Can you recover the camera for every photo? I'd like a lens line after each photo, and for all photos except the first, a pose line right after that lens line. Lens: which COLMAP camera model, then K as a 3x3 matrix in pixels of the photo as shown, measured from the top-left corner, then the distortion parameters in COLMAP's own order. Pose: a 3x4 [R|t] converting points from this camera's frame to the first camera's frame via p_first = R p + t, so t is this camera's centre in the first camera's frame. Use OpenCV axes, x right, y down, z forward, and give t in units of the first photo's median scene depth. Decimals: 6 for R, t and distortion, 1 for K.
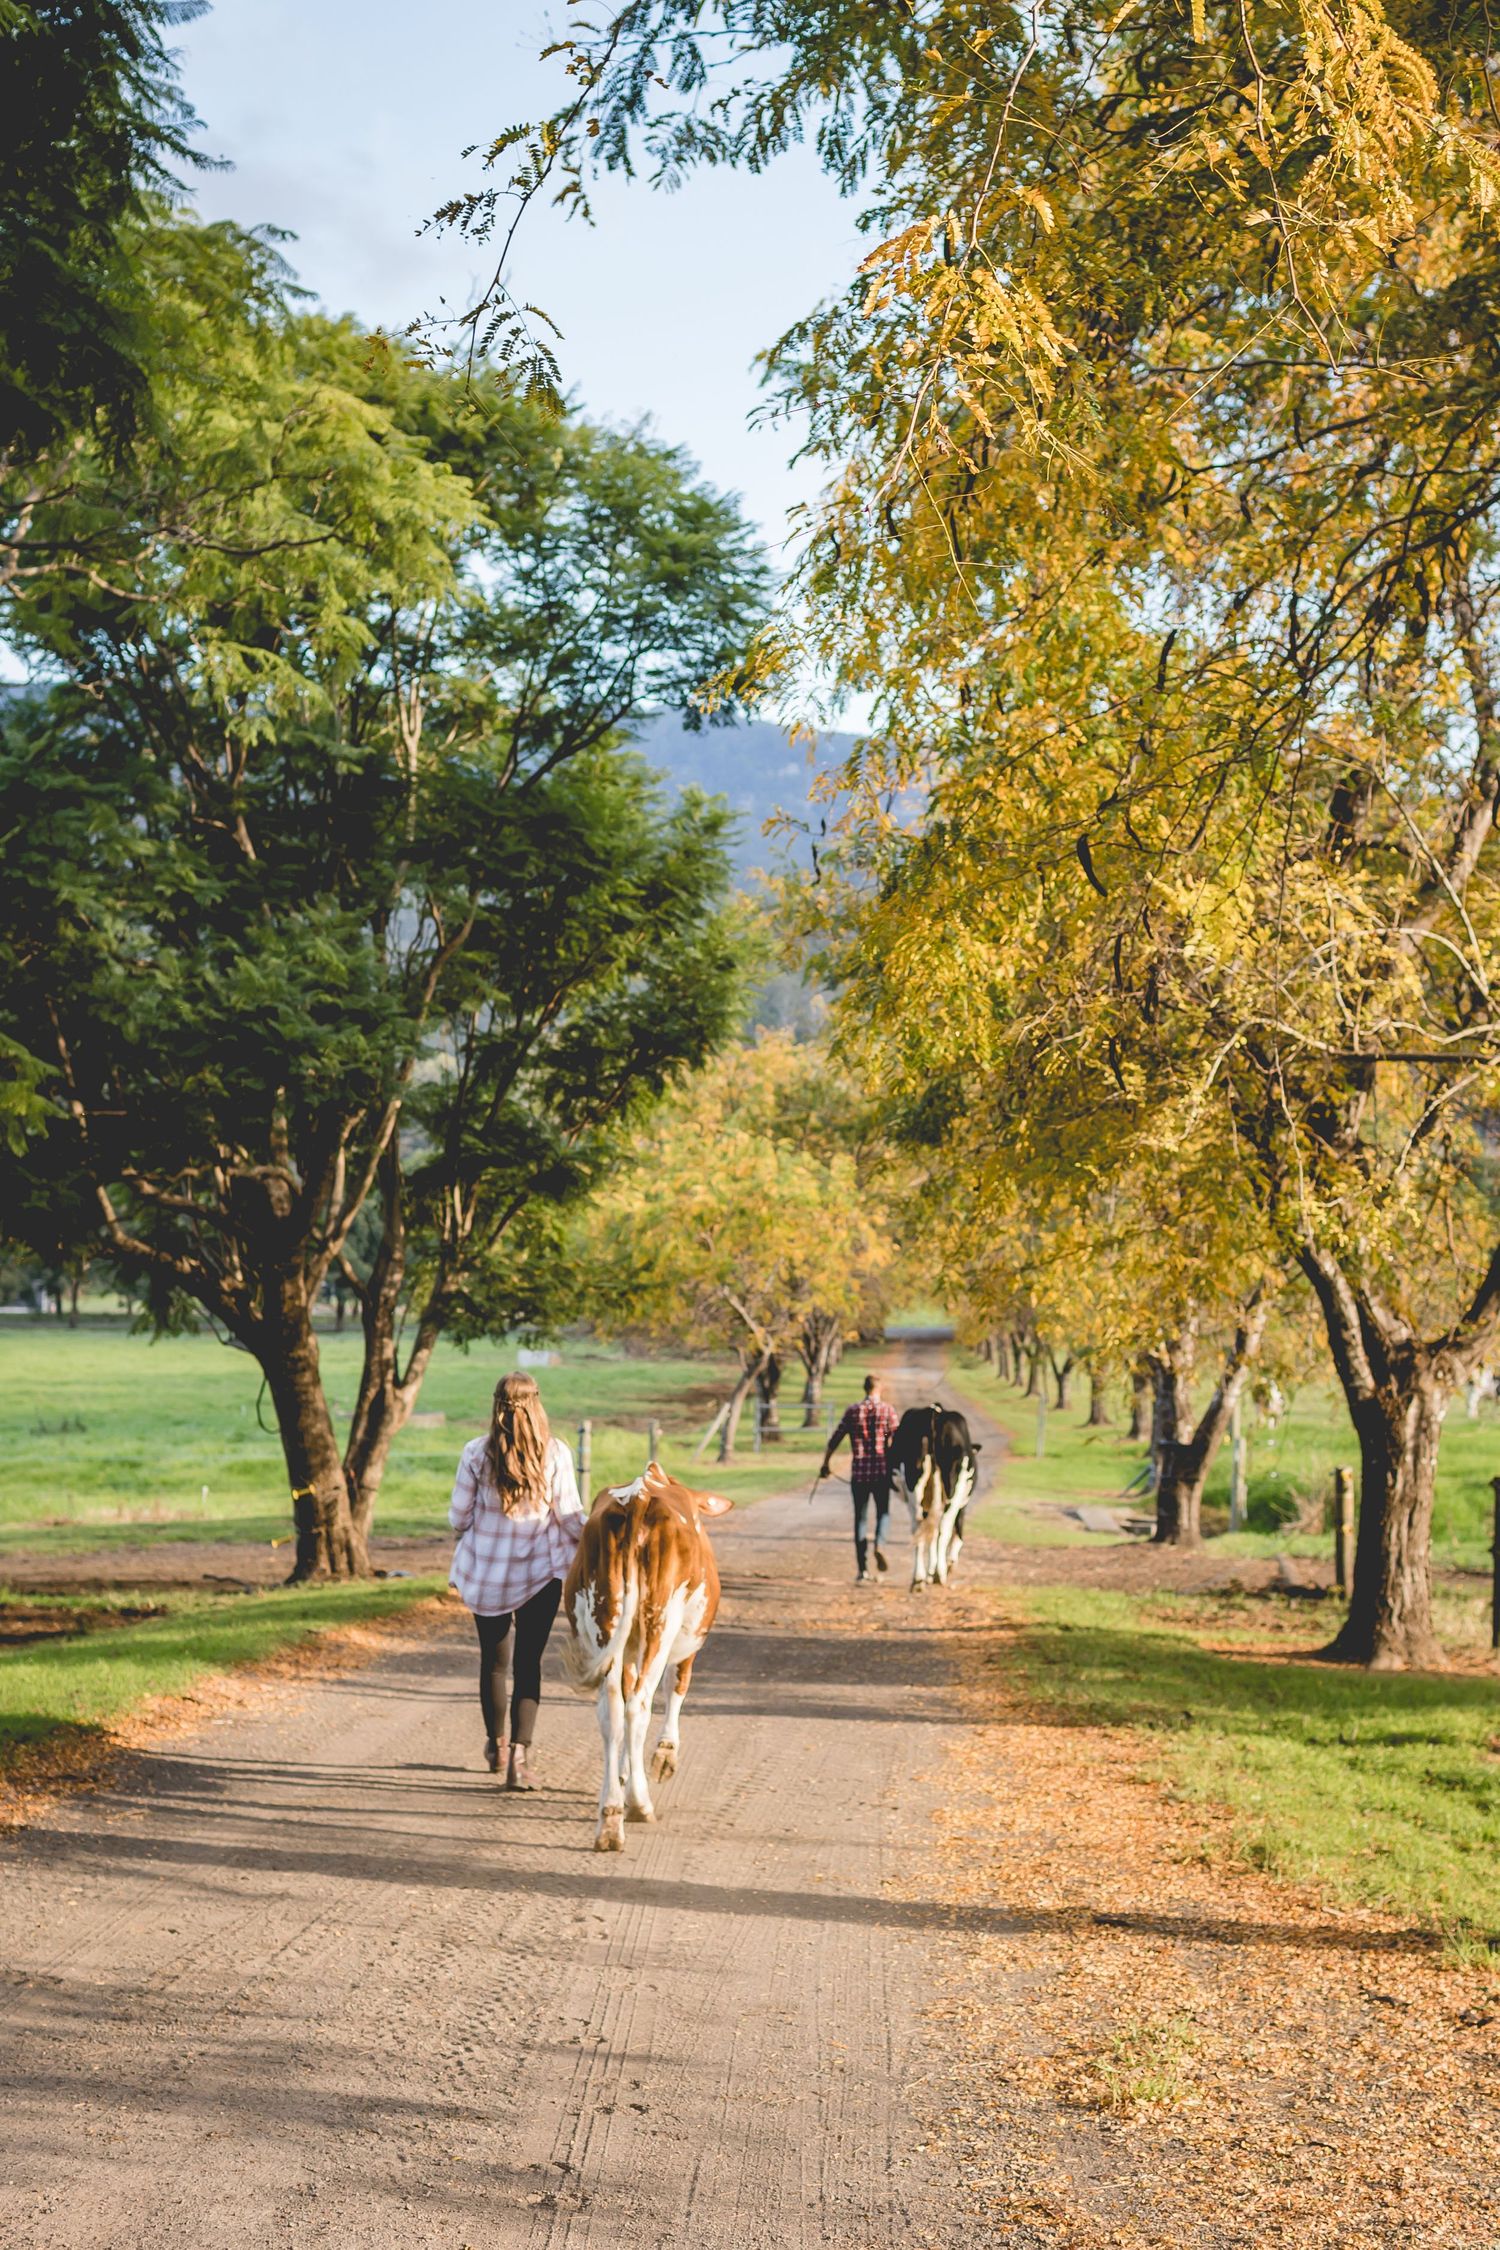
lens RADIAL K [[3071.3, 0, 750.0], [0, 3071.3, 1125.0], [0, 0, 1]] dist [0.006580, -0.004270]
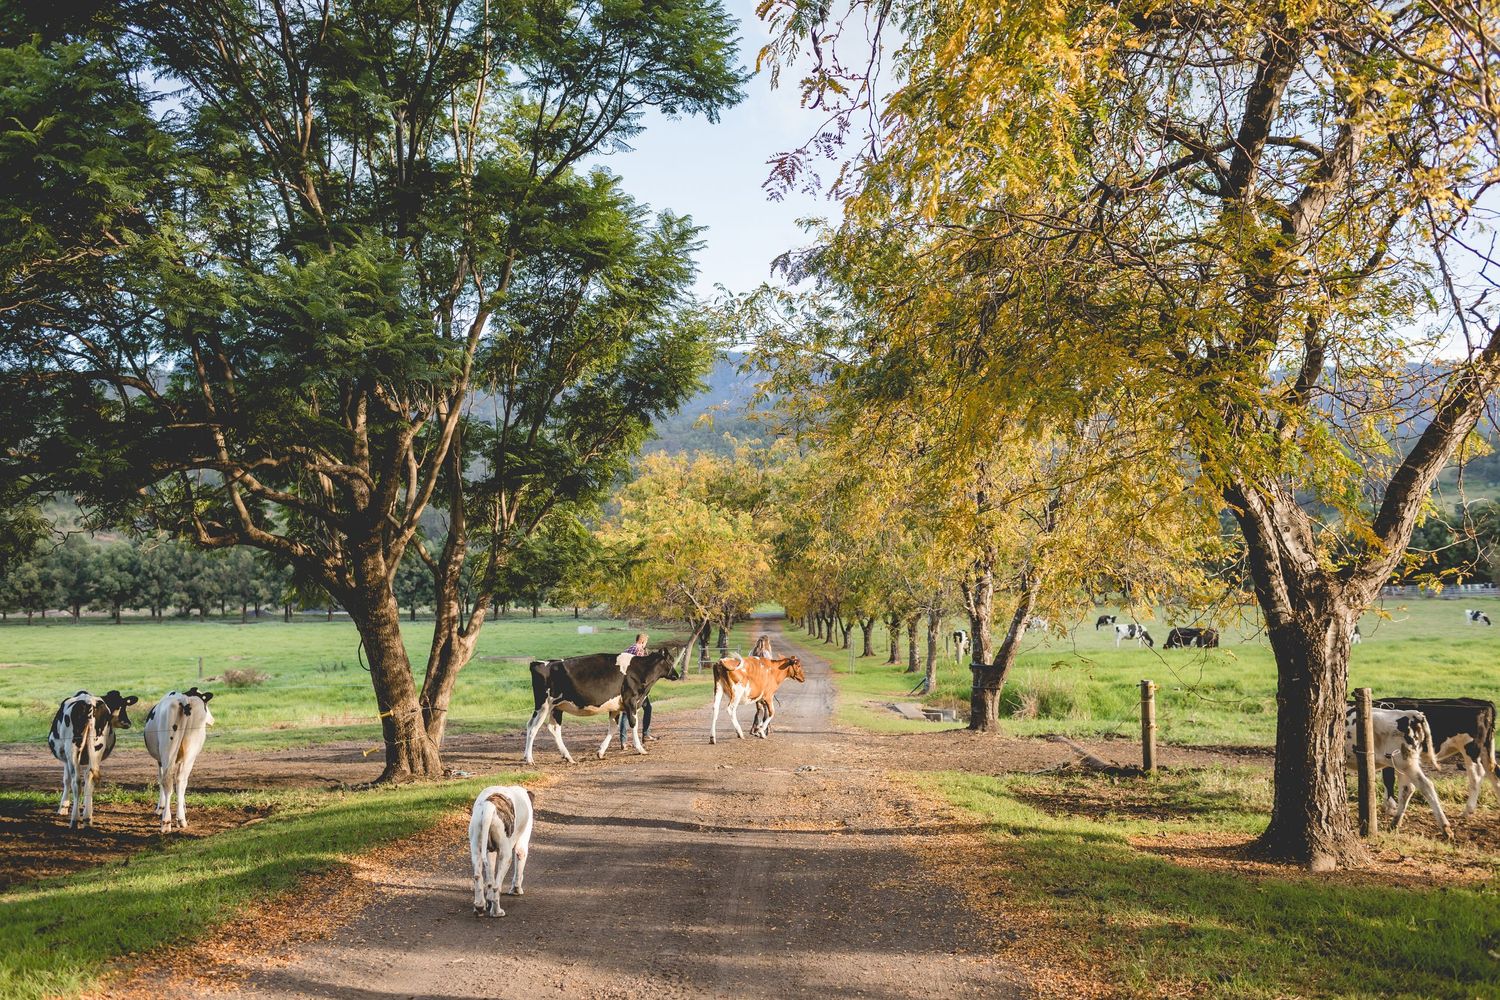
lens RADIAL K [[1418.9, 0, 749.2], [0, 1418.9, 482.4], [0, 0, 1]] dist [-0.002400, 0.002316]
pose [[0.998878, -0.014371, 0.045130, -0.012511], [0.015563, 0.999536, -0.026180, 0.034935], [-0.044733, 0.026853, 0.998638, 0.354415]]
